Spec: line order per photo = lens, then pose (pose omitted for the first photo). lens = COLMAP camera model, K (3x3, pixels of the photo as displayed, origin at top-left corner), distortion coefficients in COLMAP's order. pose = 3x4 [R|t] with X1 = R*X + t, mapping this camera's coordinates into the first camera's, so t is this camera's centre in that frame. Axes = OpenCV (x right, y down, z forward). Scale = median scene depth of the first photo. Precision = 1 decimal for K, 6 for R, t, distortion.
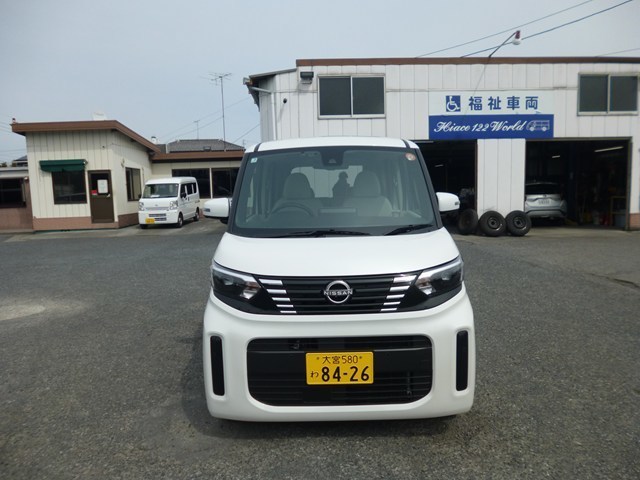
lens RADIAL K [[465.4, 0, 324.1], [0, 465.4, 240.2], [0, 0, 1]] dist [-0.045178, 0.003962]
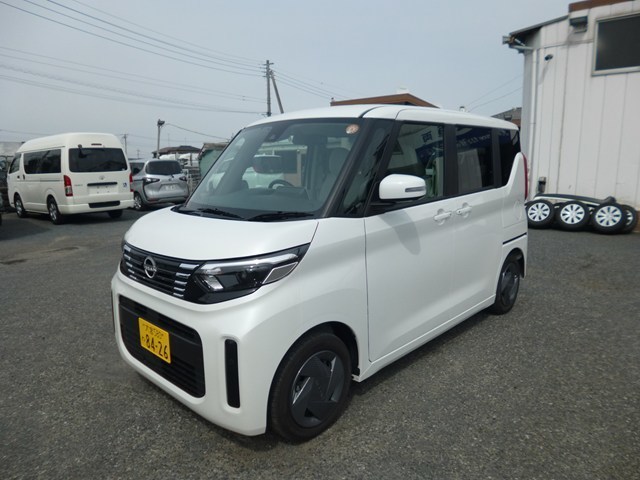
lens RADIAL K [[465.4, 0, 324.1], [0, 465.4, 240.2], [0, 0, 1]] dist [-0.045178, 0.003962]
pose [[0.719306, 0.133267, -0.681791, 0.230945], [-0.089009, 0.991018, 0.099804, -0.019932], [0.688968, -0.011104, 0.724707, 0.118312]]
